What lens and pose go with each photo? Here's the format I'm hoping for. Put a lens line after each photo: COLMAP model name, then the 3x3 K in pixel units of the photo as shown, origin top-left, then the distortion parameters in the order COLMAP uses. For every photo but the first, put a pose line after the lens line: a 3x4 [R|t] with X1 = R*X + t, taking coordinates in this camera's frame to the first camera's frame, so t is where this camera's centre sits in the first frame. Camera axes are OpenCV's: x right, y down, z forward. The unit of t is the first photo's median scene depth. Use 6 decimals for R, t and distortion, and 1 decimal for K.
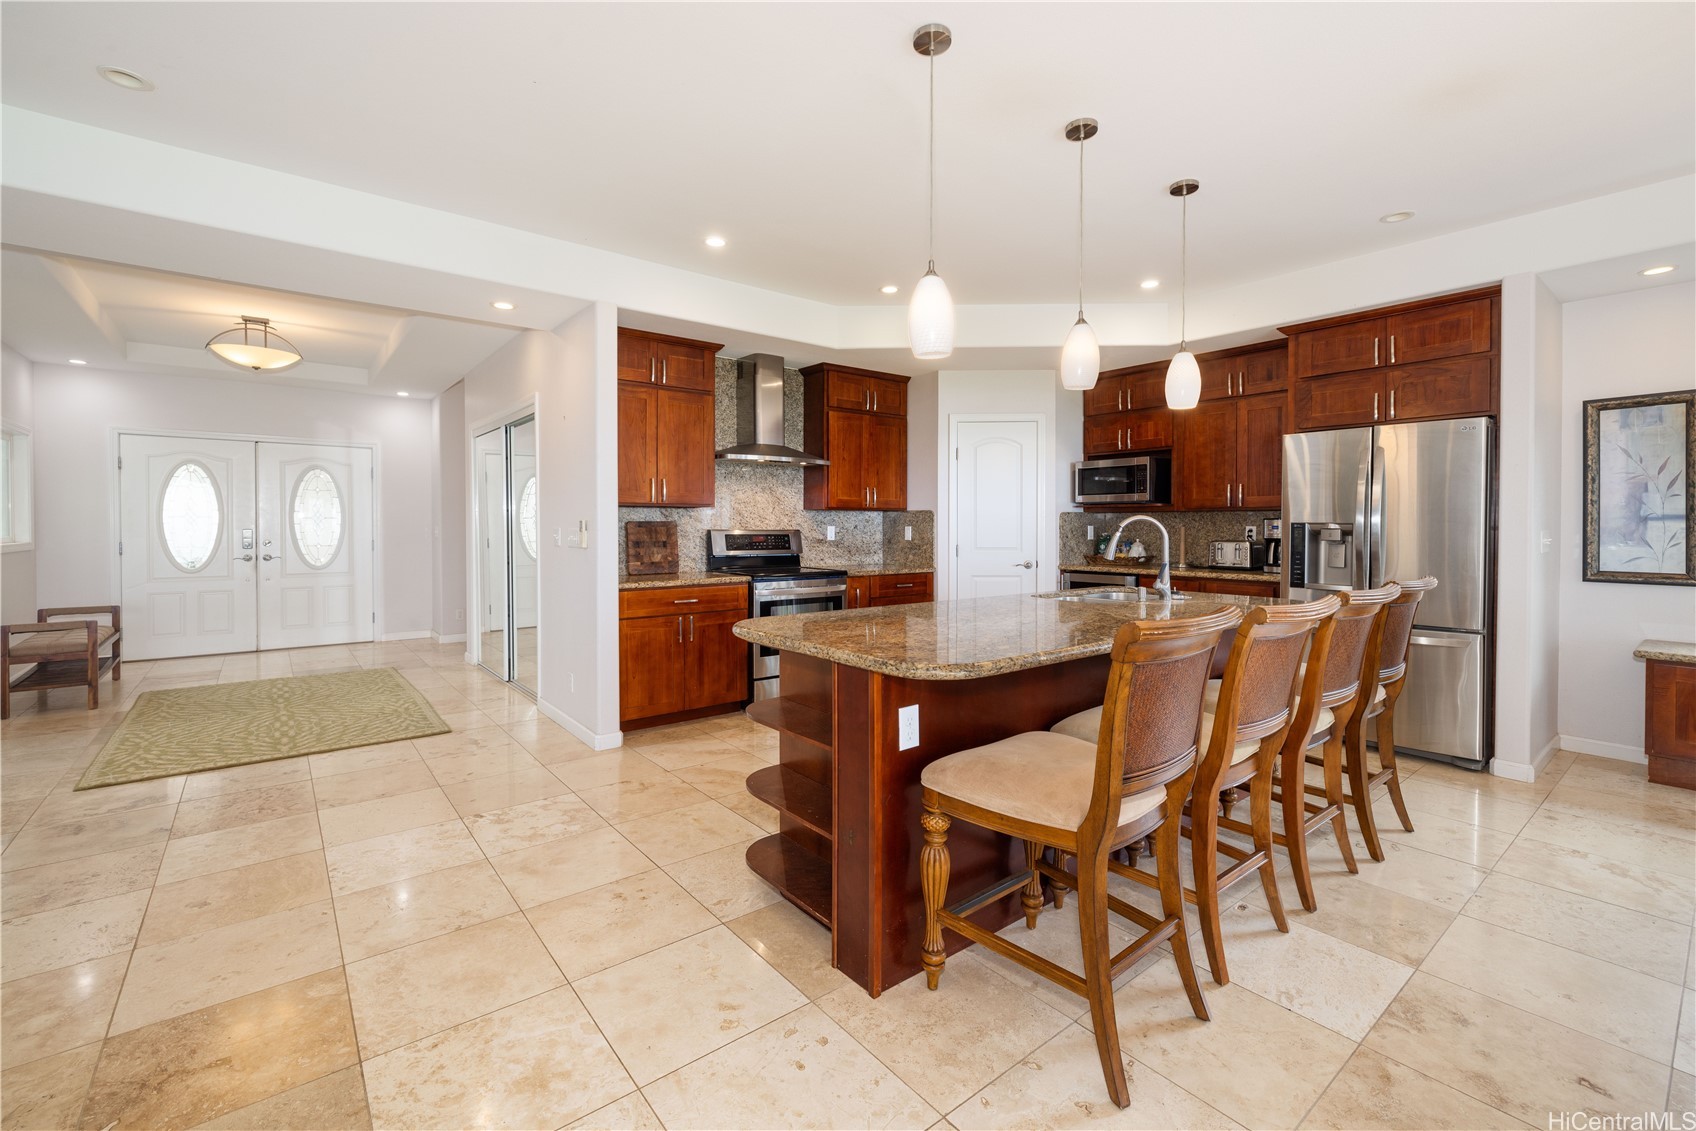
lens RADIAL K [[717.3, 0, 825.9], [0, 717.3, 537.2], [0, 0, 1]] dist [-0.000113, -0.000378]
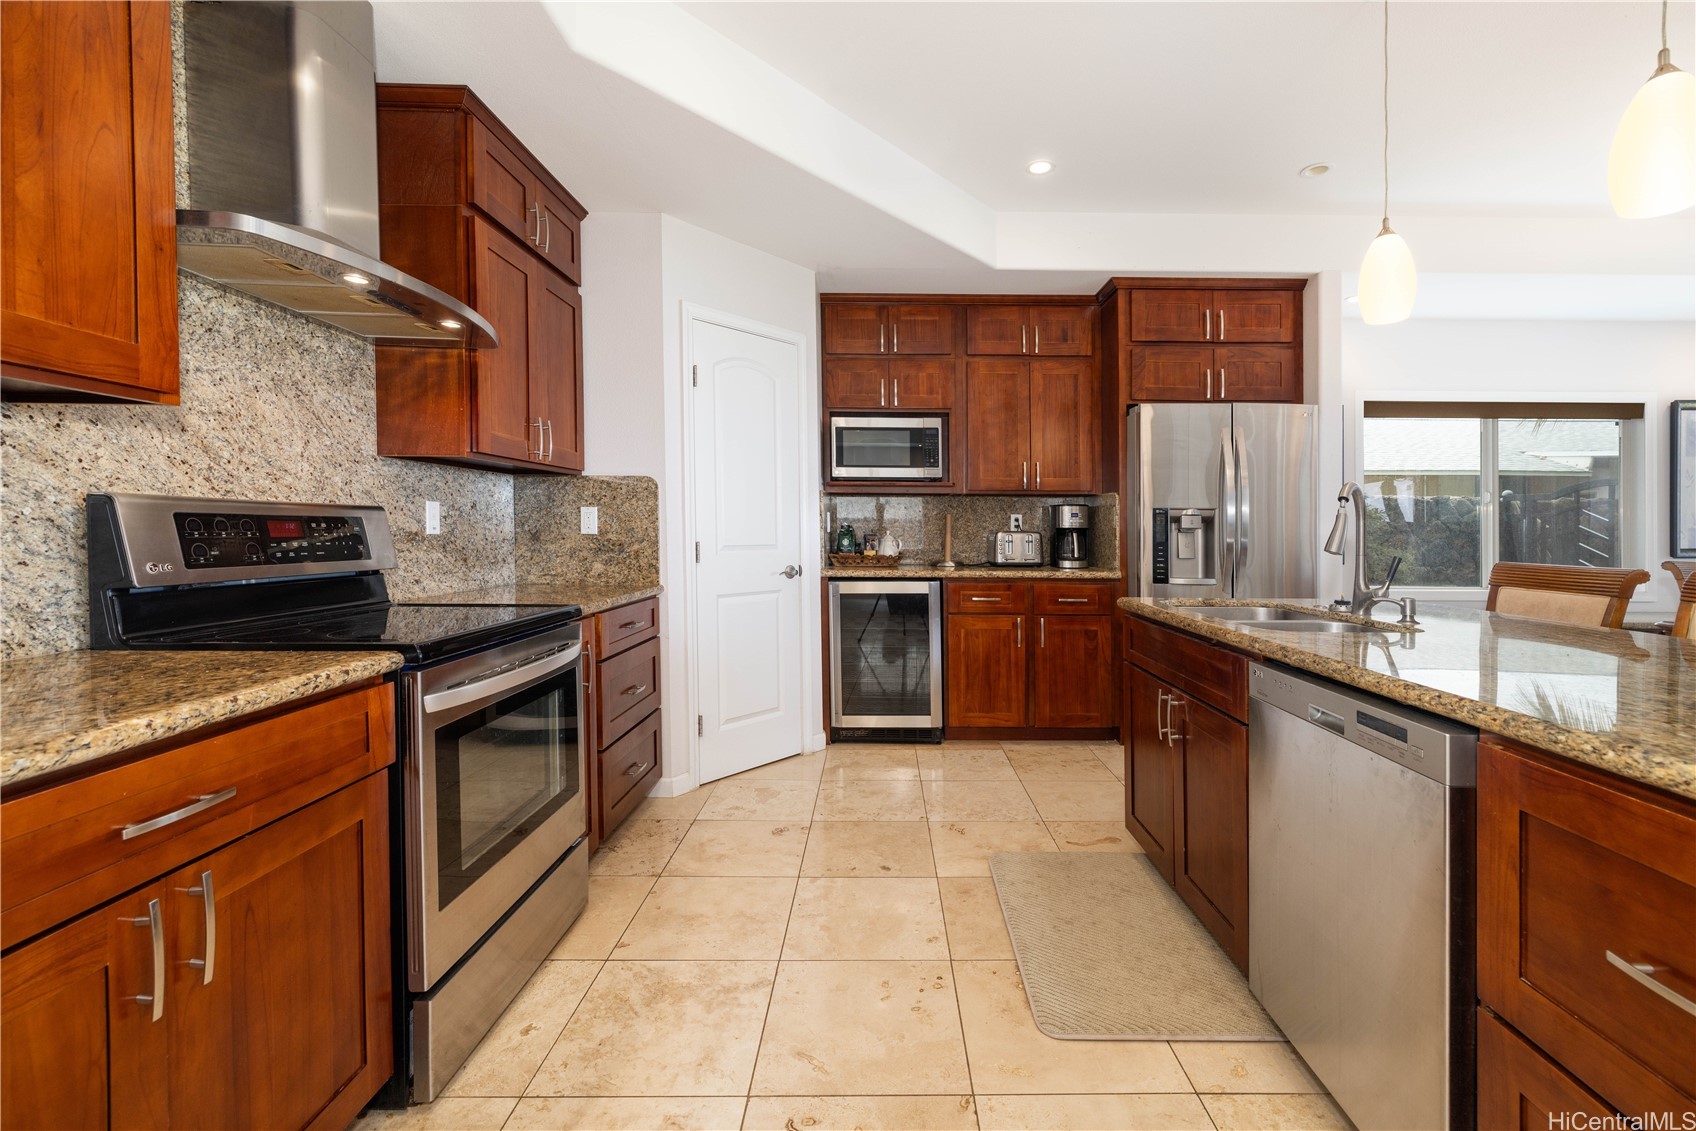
lens RADIAL K [[717.3, 0, 890.9], [0, 717.3, 526.4], [0, 0, 1]] dist [-0.000113, -0.000378]
pose [[0.617163, 0.001753, 0.786833, -0.195345], [0.010668, 0.999887, -0.010595, 0.007825], [-0.786763, 0.014933, 0.617075, 0.672646]]
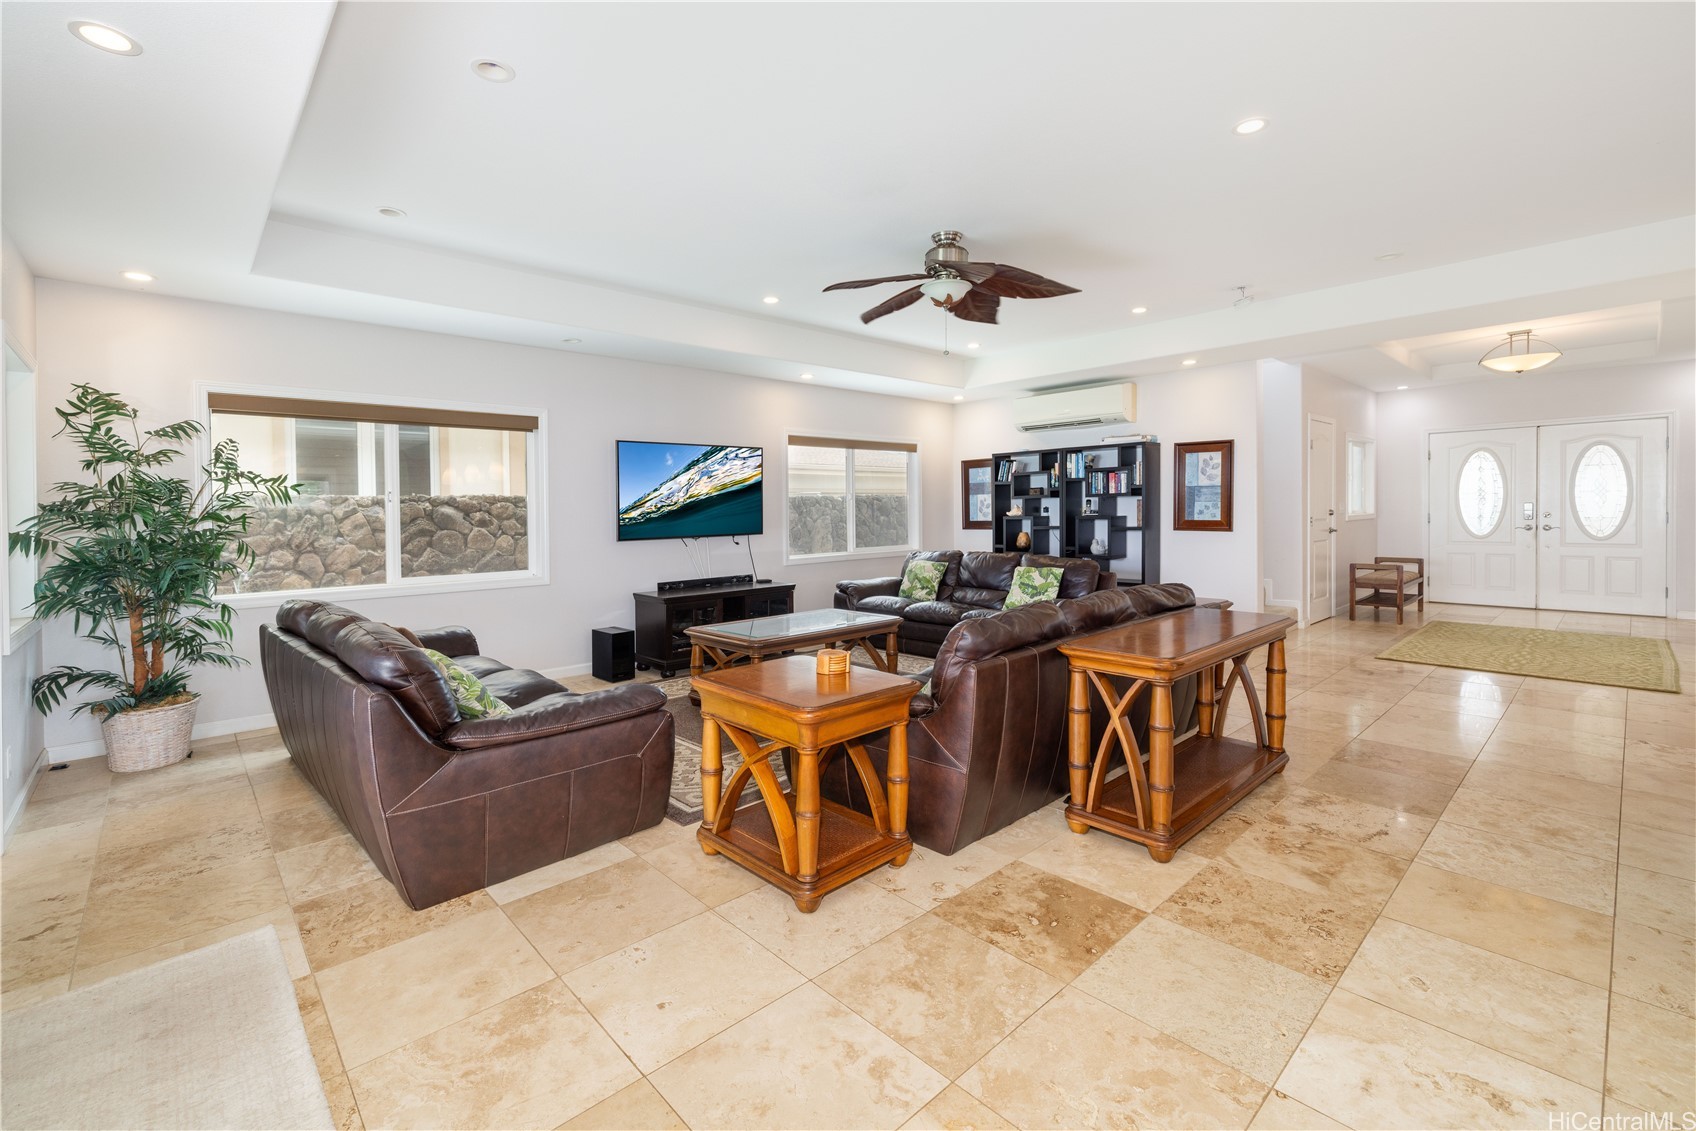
lens RADIAL K [[717.3, 0, 856.2], [0, 717.3, 527.1], [0, 0, 1]] dist [-0.000113, -0.000378]
pose [[0.072503, 0.020431, -0.997159, 0.368463], [-0.000386, 0.999791, 0.020457, 0.006334], [0.997368, -0.001098, 0.072496, -0.231806]]
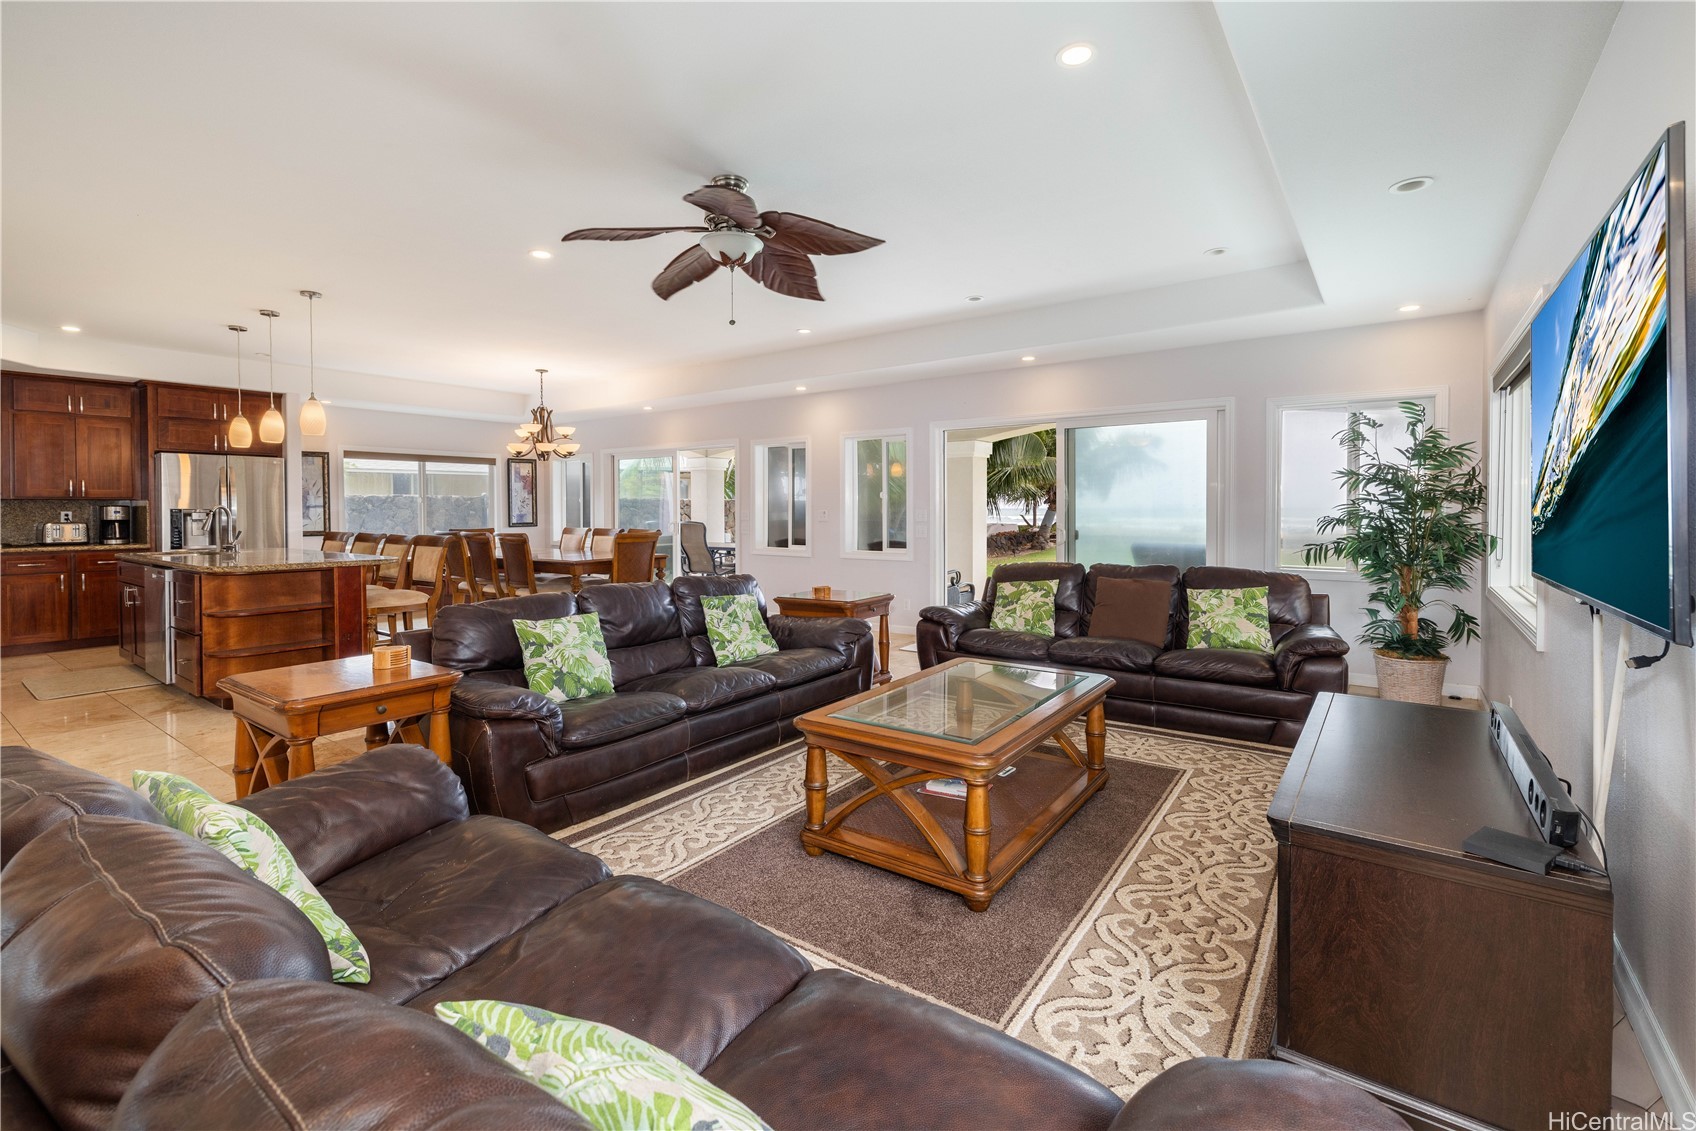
lens RADIAL K [[717.3, 0, 904.2], [0, 717.3, 504.2], [0, 0, 1]] dist [-0.000113, -0.000378]
pose [[-0.311287, 0.002365, 0.950313, -1.278994], [0.016490, 0.999860, 0.002914, -0.007427], [-0.950173, 0.016578, -0.311282, -0.050777]]
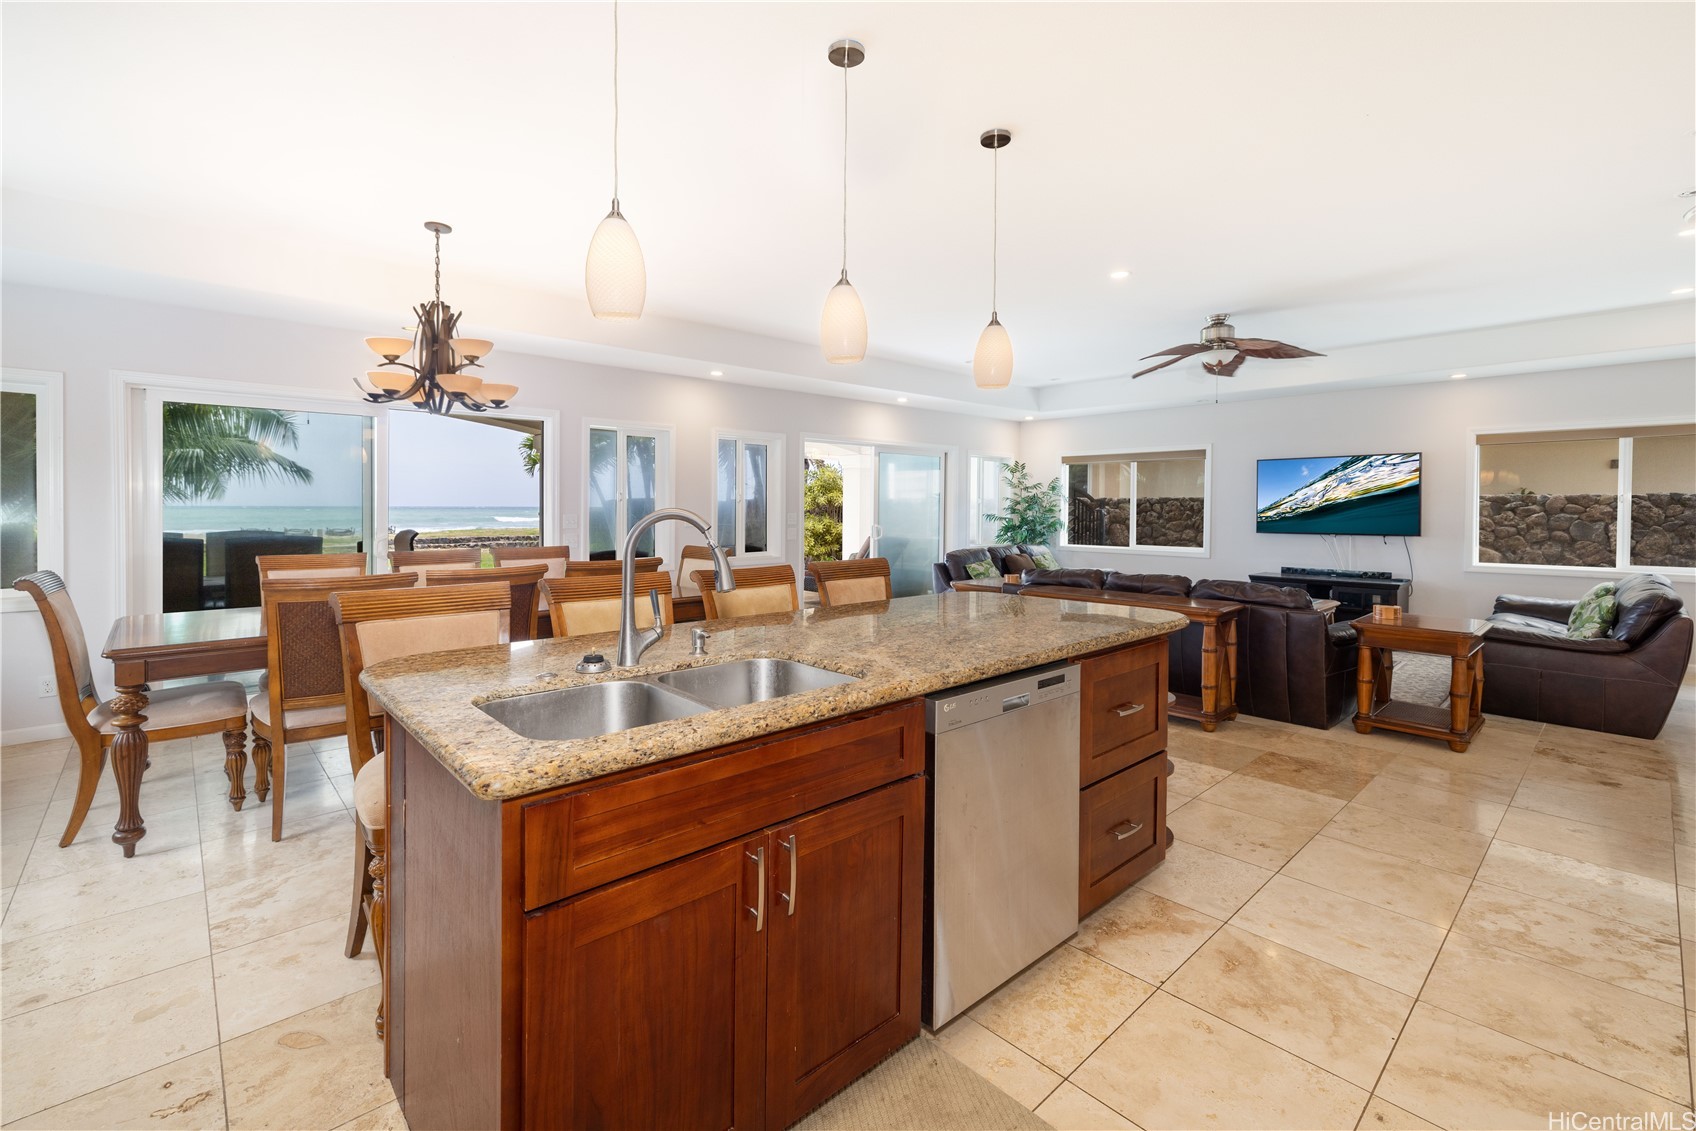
lens RADIAL K [[717.3, 0, 790.5], [0, 717.3, 520.1], [0, 0, 1]] dist [-0.000113, -0.000378]
pose [[-0.999525, -0.004232, -0.030522, 0.262732], [-0.005346, 0.999319, 0.036509, -0.030028], [0.030346, 0.036655, -0.998867, 1.097102]]
